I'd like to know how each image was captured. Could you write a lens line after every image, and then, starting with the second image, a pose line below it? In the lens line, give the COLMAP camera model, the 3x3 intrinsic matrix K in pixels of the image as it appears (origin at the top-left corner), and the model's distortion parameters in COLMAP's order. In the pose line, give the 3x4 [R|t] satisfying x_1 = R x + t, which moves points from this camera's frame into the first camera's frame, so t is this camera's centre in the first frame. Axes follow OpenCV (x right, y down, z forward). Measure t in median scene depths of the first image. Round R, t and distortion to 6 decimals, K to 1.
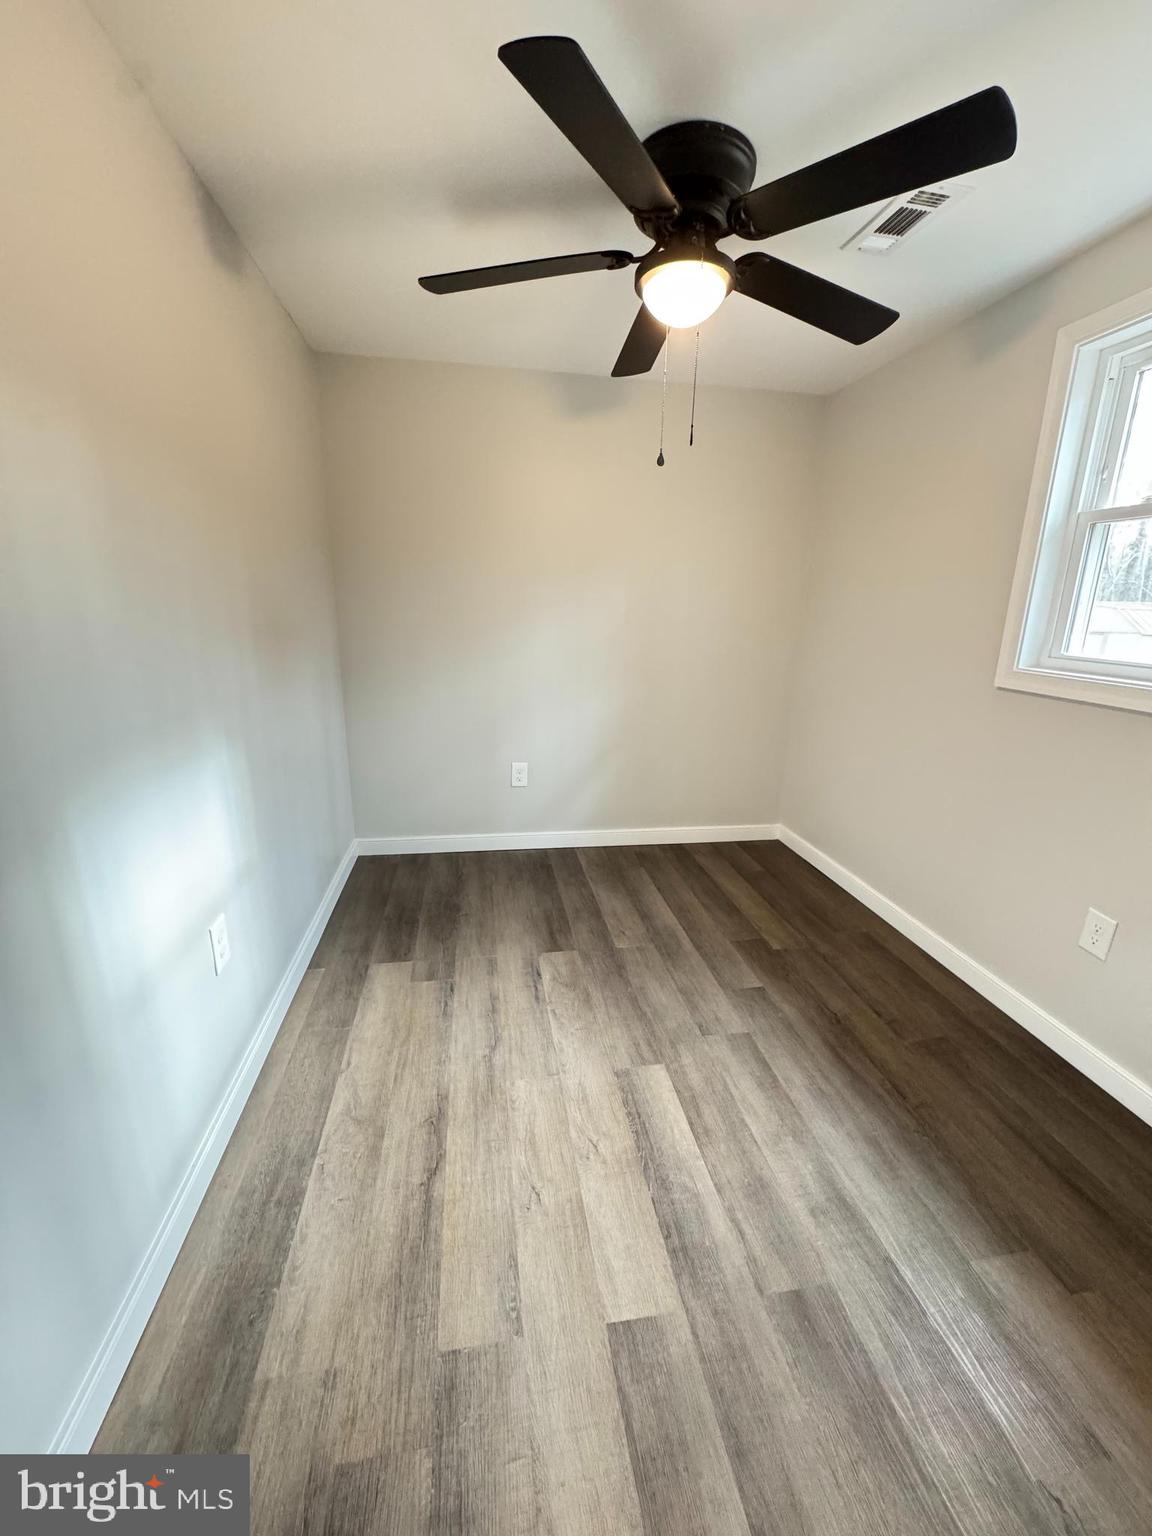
lens RADIAL K [[613.1, 0, 579.8], [0, 613.1, 768.3], [0, 0, 1]] dist [0.000235, 0.000019]
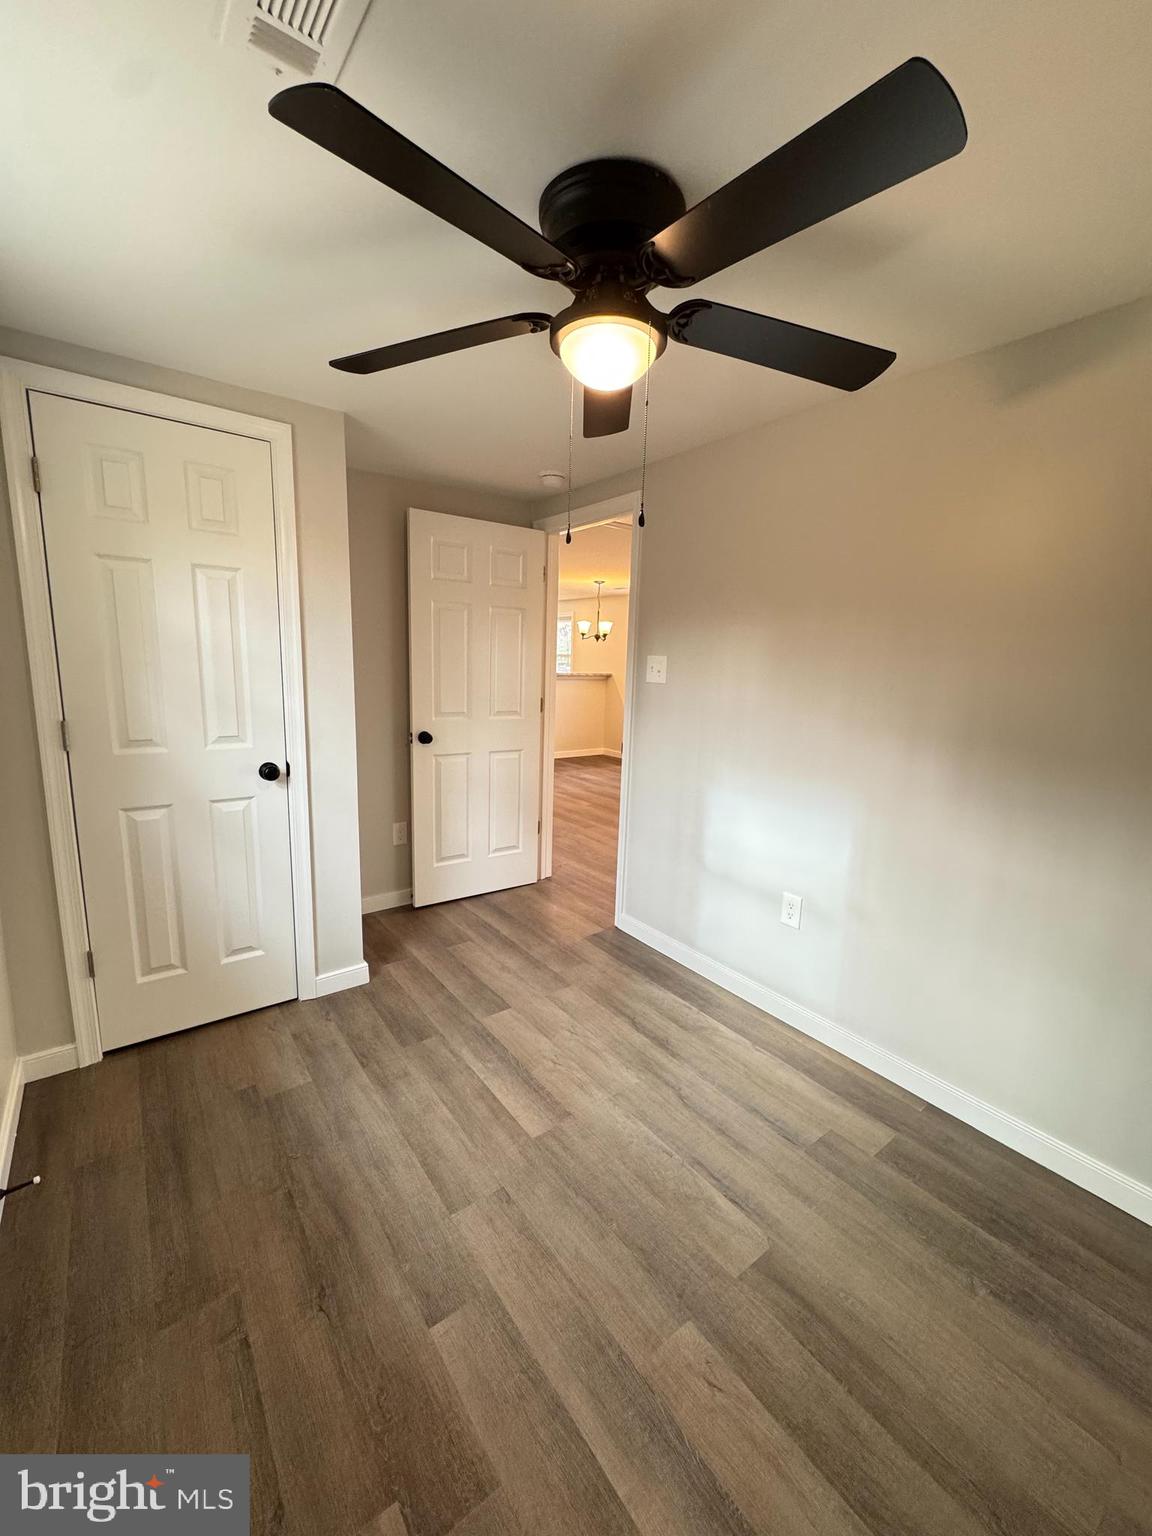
lens RADIAL K [[613.1, 0, 579.8], [0, 613.1, 768.3], [0, 0, 1]] dist [0.000235, 0.000019]
pose [[-0.886319, 0.034533, -0.461786, 0.511865], [-0.166382, 0.906876, 0.387159, -0.475460], [0.432152, 0.419979, -0.798036, 1.577986]]
